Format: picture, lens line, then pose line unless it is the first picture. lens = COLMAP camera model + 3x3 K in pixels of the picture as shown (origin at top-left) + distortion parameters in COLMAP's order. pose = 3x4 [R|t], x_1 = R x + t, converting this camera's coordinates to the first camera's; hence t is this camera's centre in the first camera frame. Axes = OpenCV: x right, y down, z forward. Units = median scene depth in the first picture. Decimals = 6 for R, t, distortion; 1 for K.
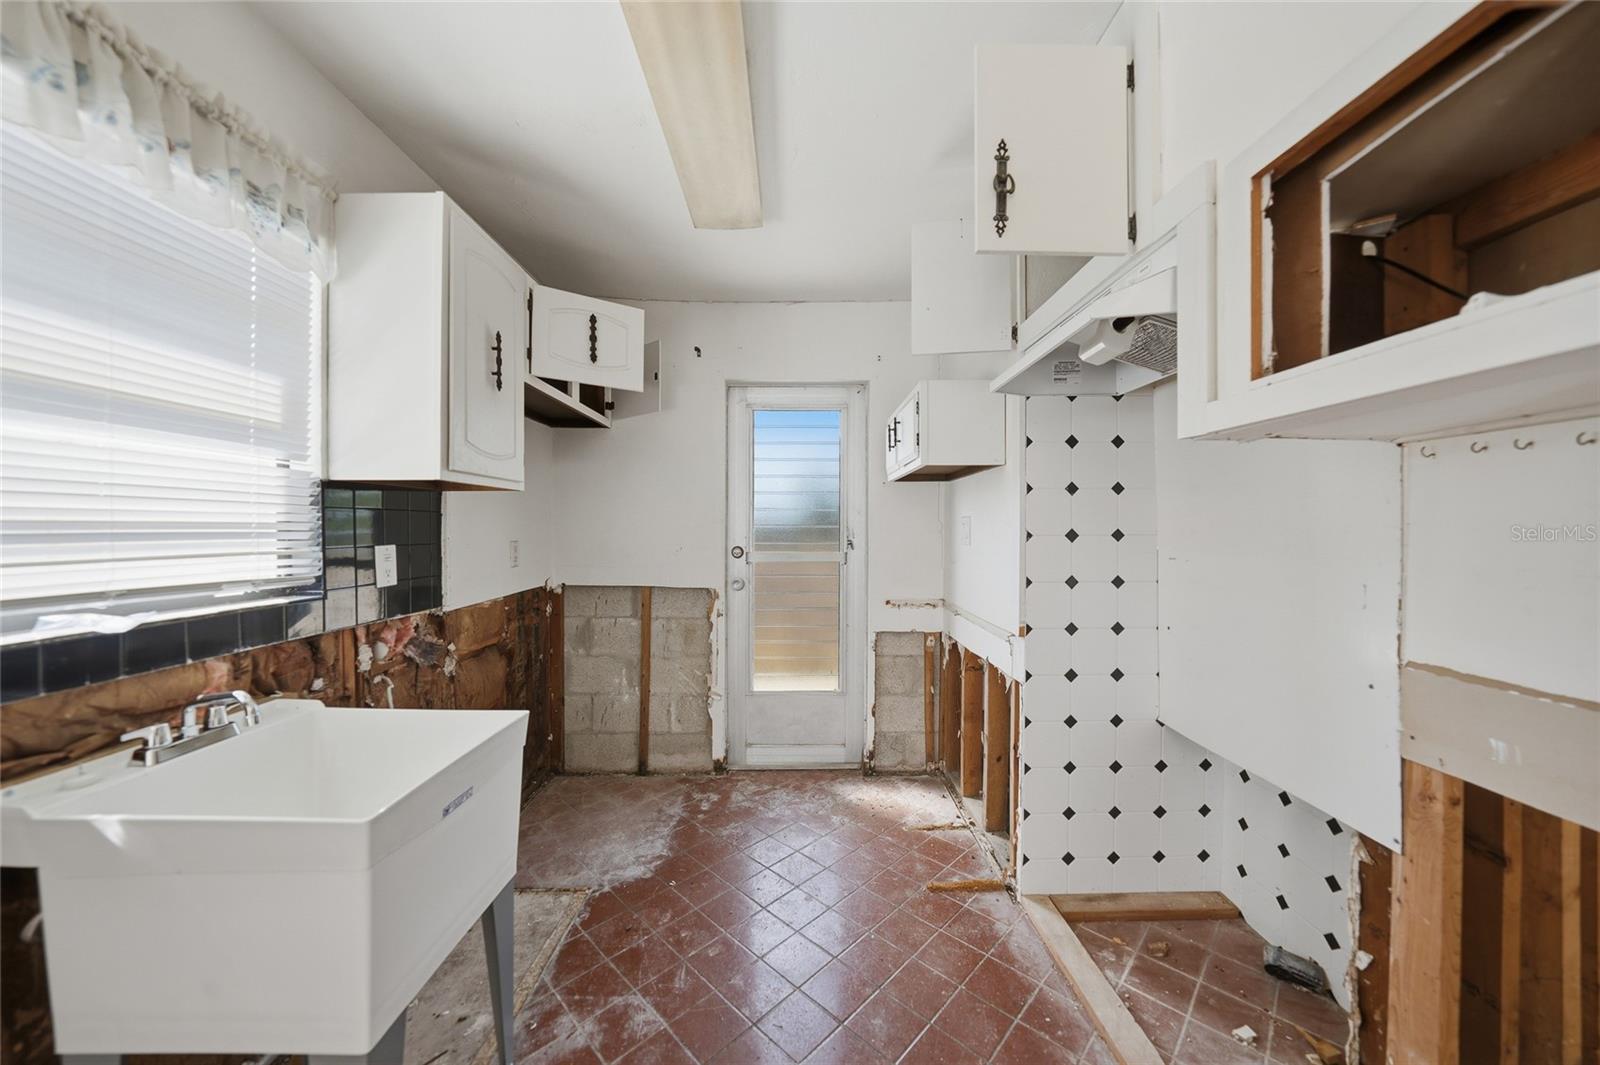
lens RADIAL K [[564.6, 0, 806.2], [0, 564.6, 529.9], [0, 0, 1]] dist [-0.014123, 0.000432]
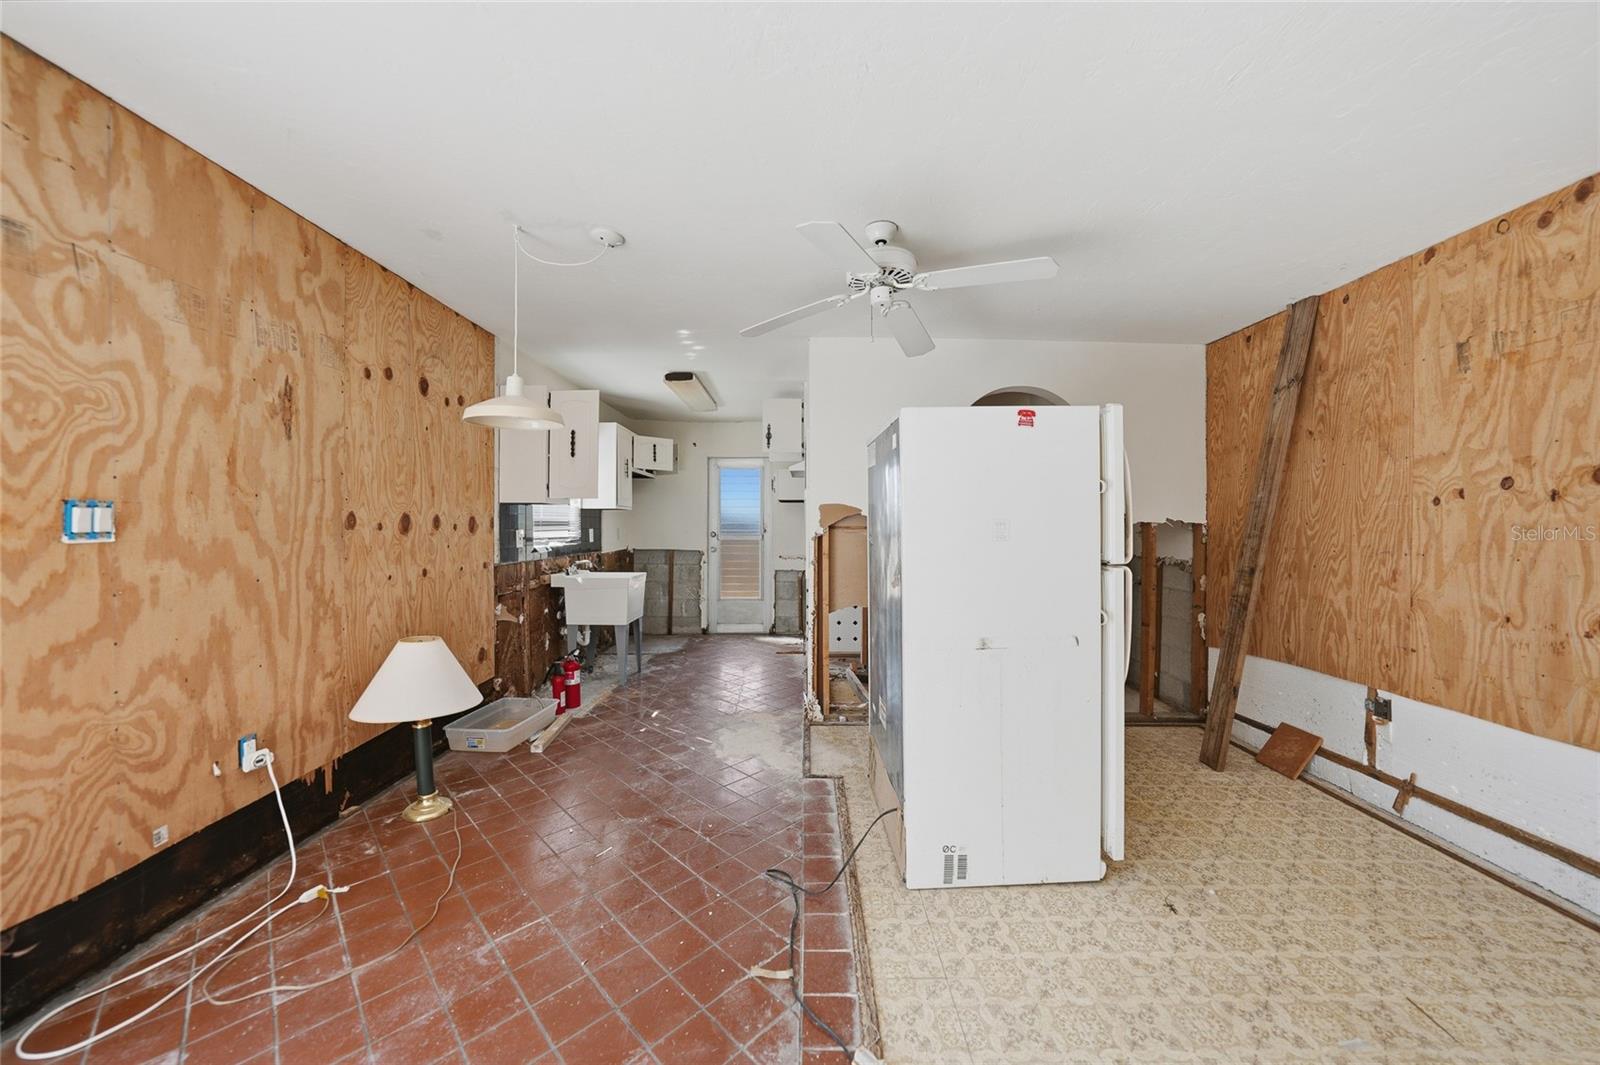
lens RADIAL K [[564.6, 0, 806.2], [0, 564.6, 529.9], [0, 0, 1]] dist [-0.014123, 0.000432]
pose [[0.999950, 0.001742, -0.009875, 0.264214], [-0.001651, 0.999956, 0.009212, 0.001781], [0.009891, -0.009195, 0.999909, -1.196144]]
